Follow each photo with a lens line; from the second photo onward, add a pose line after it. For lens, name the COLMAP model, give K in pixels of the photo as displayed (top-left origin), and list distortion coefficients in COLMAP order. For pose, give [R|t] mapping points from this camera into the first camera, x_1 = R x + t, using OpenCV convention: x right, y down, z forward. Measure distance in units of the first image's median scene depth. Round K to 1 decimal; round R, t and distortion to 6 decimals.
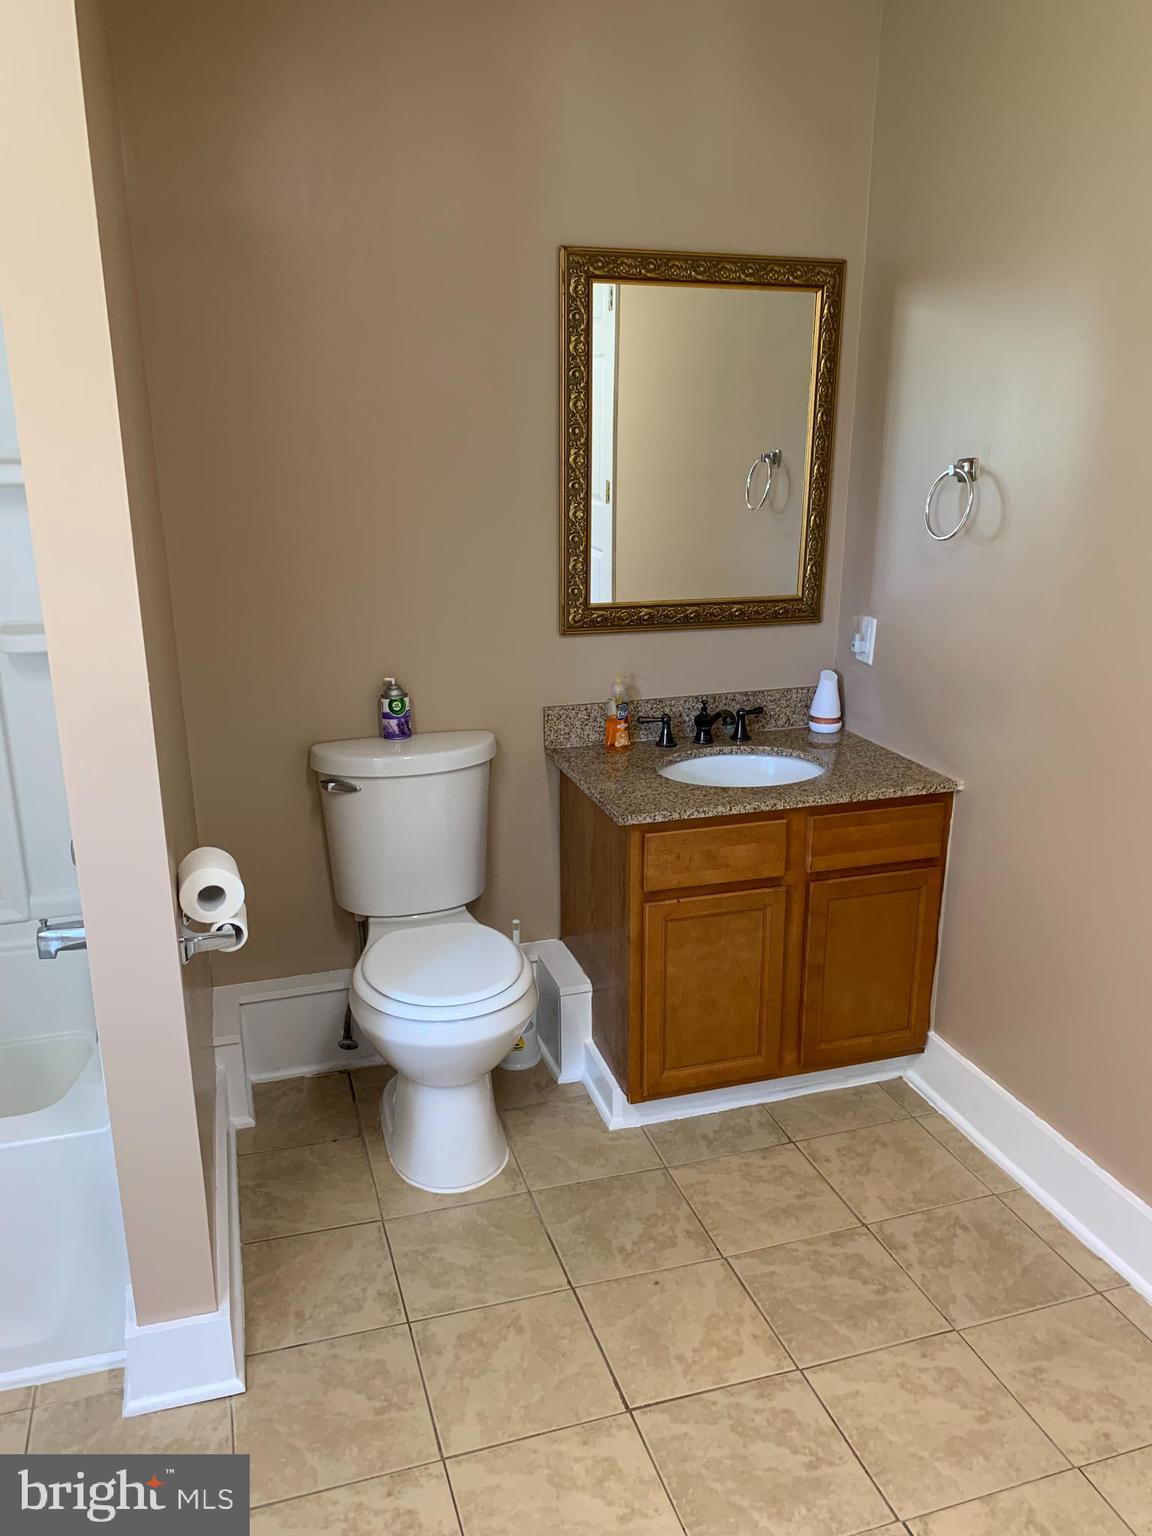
lens RADIAL K [[1176.3, 0, 579.3], [0, 1176.3, 781.1], [0, 0, 1]] dist [0.042735, -0.050654]
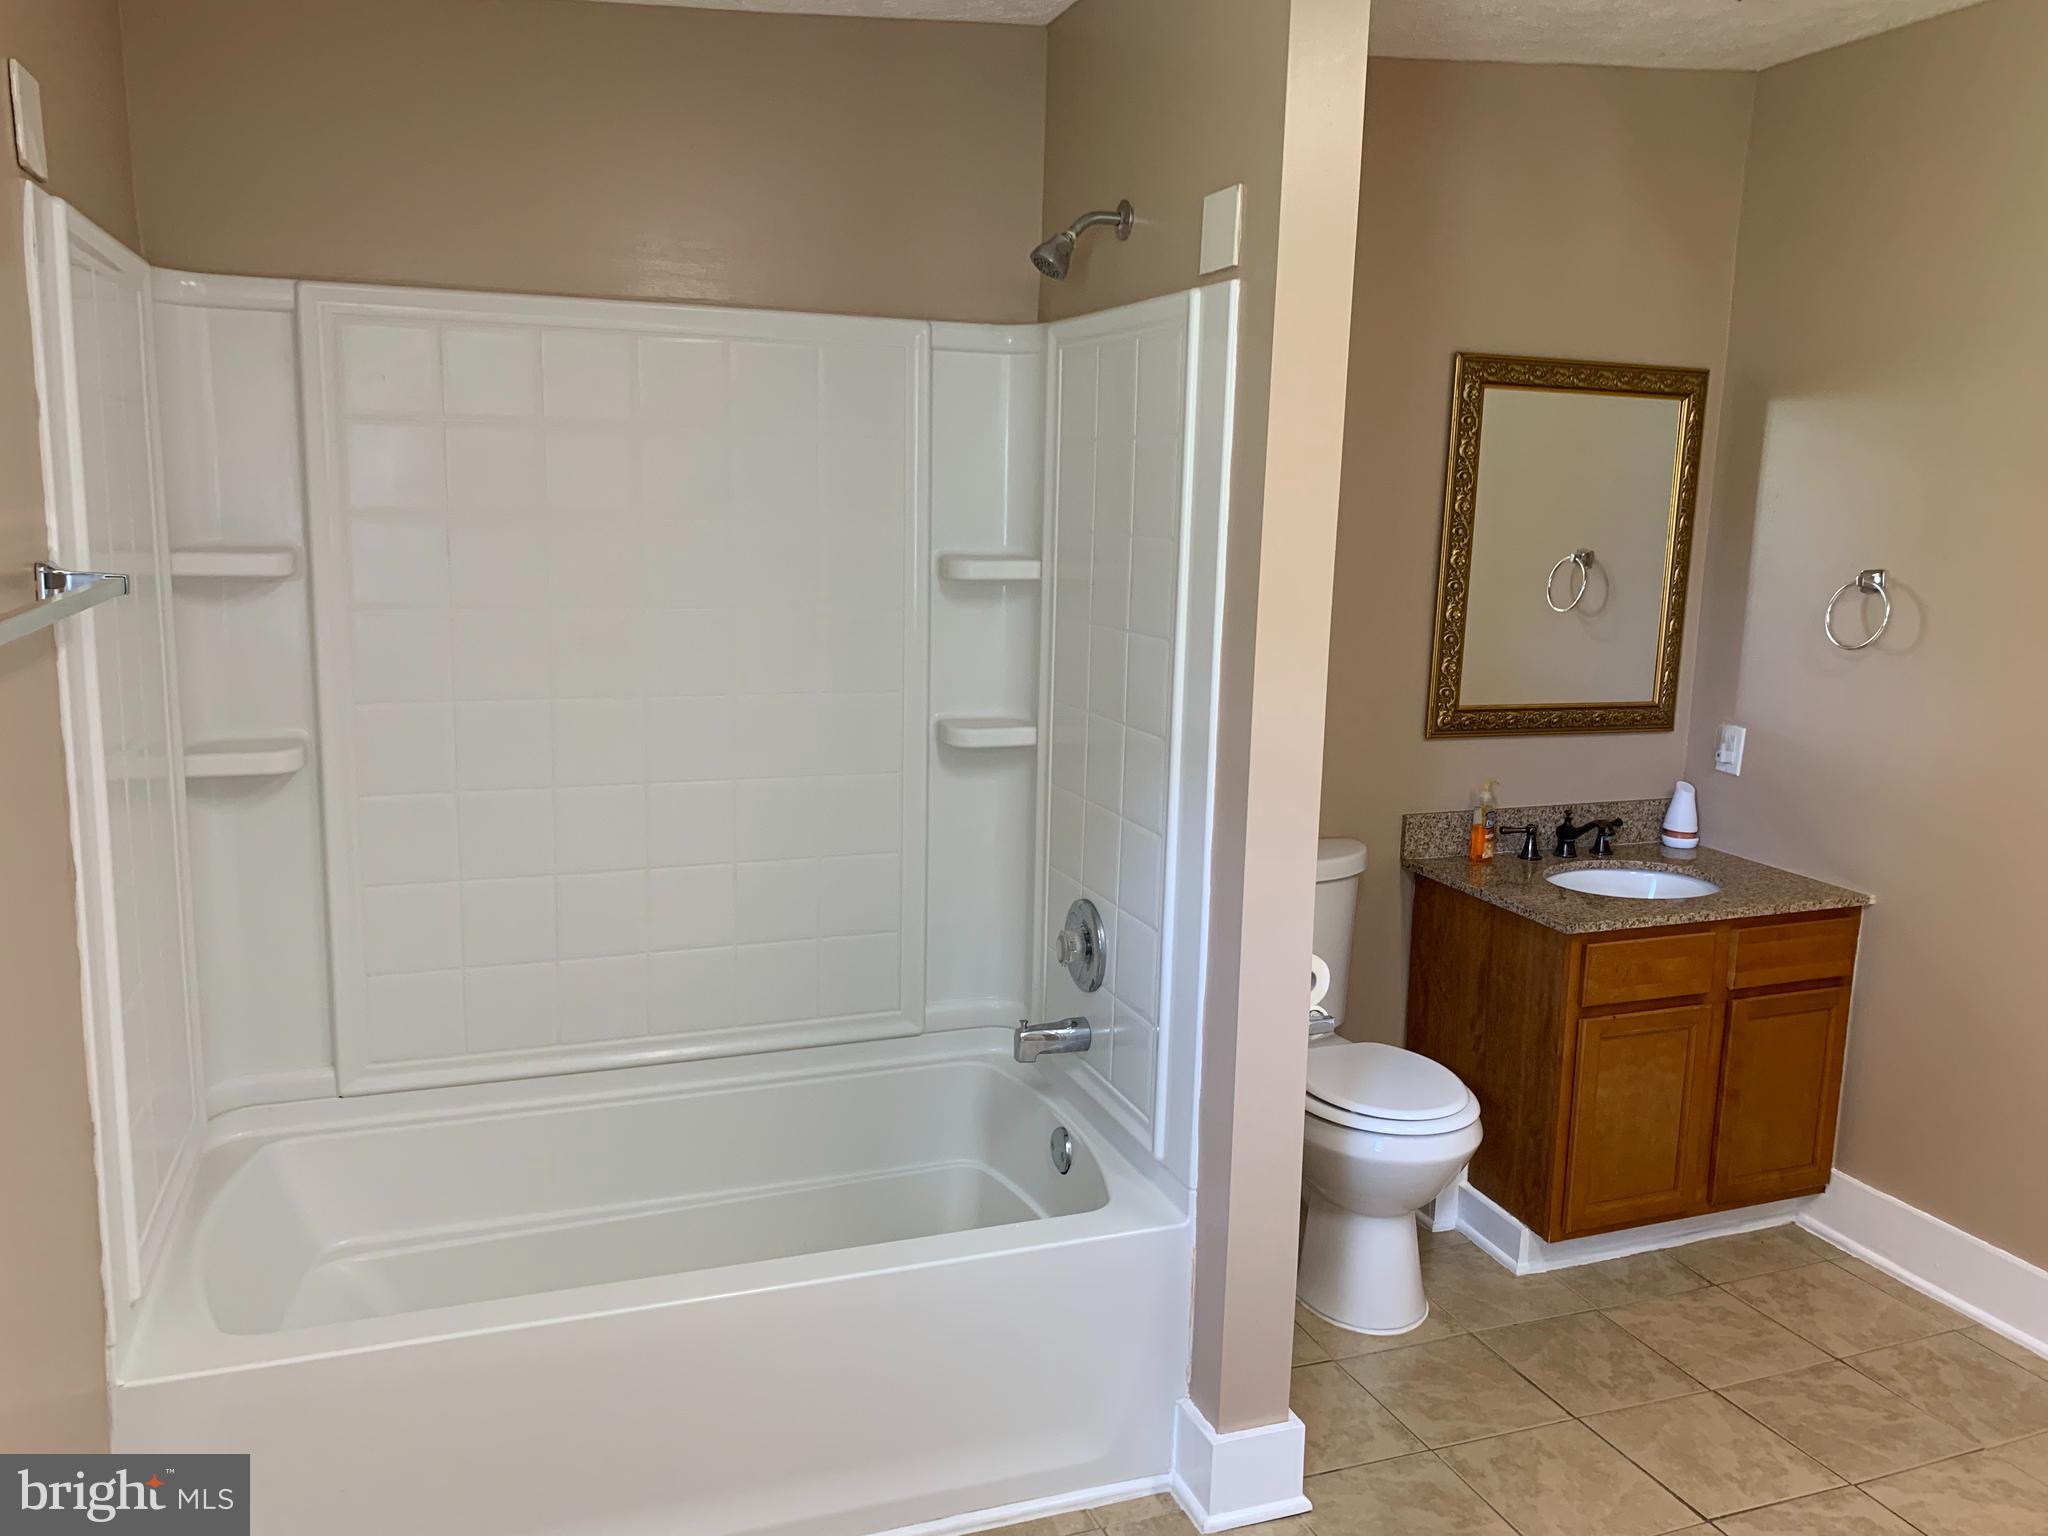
lens RADIAL K [[1568.5, 0, 1033.8], [0, 1568.5, 751.8], [0, 0, 1]] dist [0.042735, -0.050654]
pose [[0.997631, 0.015316, 0.067067, -0.436492], [-0.007008, 0.992457, -0.122390, 0.045060], [-0.068435, 0.121630, 0.990214, -0.239105]]
